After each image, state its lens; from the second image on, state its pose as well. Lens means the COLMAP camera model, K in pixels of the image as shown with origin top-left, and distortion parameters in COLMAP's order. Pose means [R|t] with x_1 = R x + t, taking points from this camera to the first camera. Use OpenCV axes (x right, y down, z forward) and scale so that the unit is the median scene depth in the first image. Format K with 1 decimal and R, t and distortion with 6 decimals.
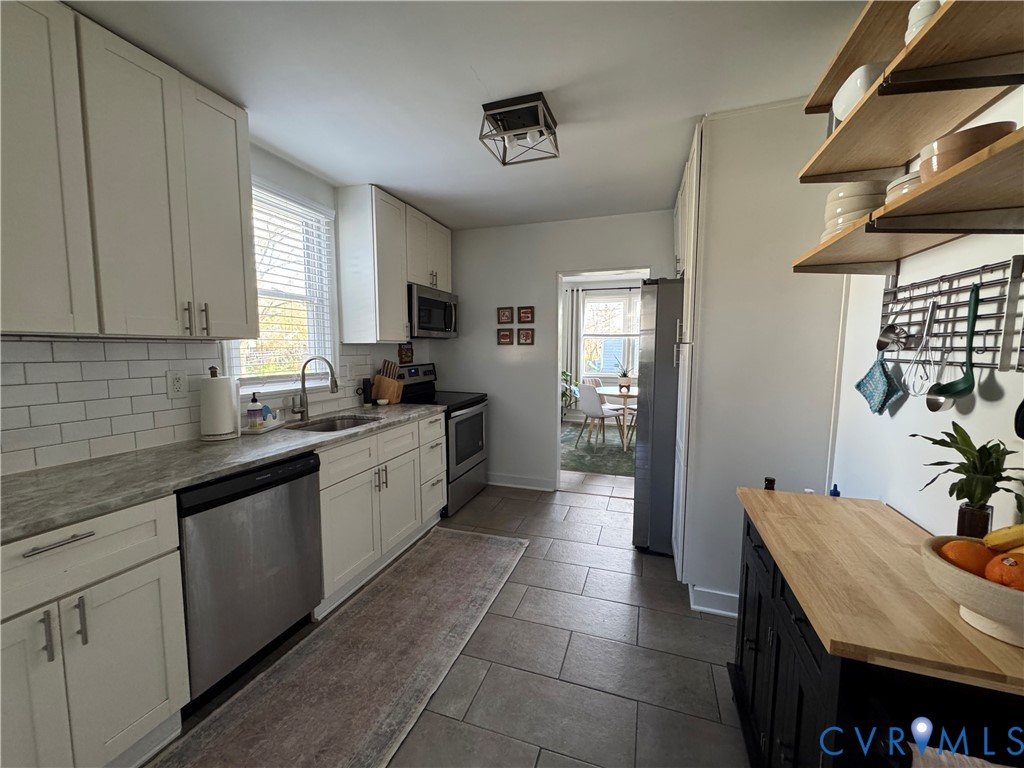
lens RADIAL K [[409.7, 0, 511.2], [0, 409.7, 383.3], [0, 0, 1]] dist [-0.004192, 0.000190]
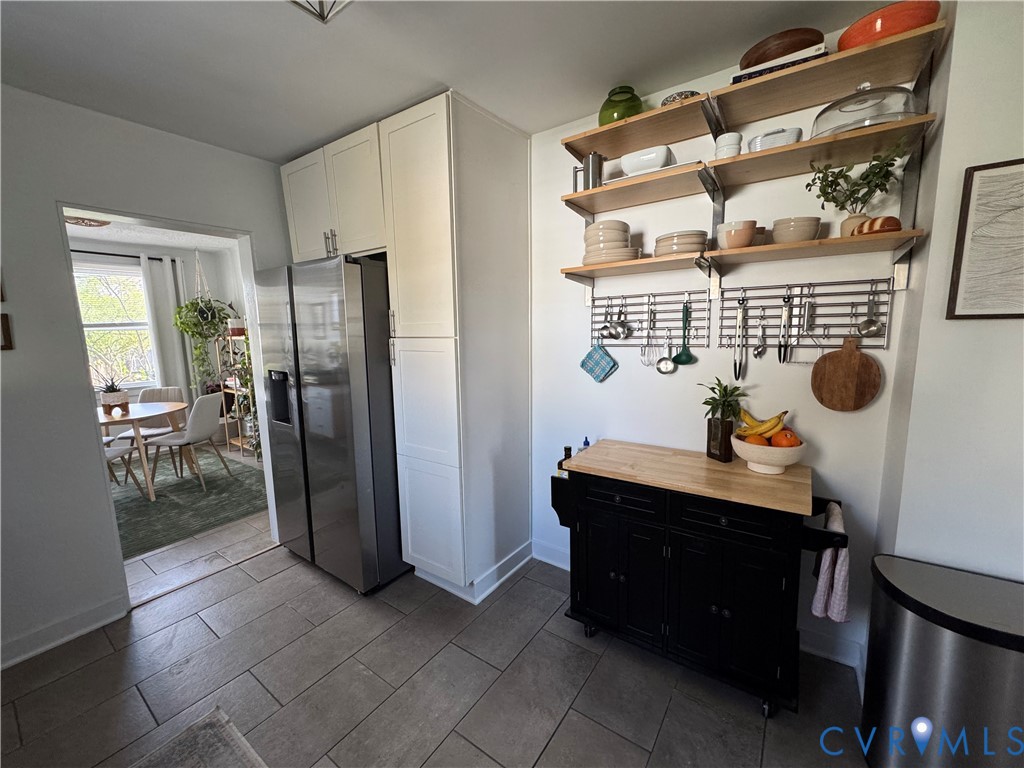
lens RADIAL K [[409.7, 0, 511.2], [0, 409.7, 383.3], [0, 0, 1]] dist [-0.004192, 0.000190]
pose [[0.288240, -0.138808, 0.947444, -0.360243], [0.113003, 0.987454, 0.110291, -0.071564], [-0.950867, 0.075274, 0.300309, 0.515916]]
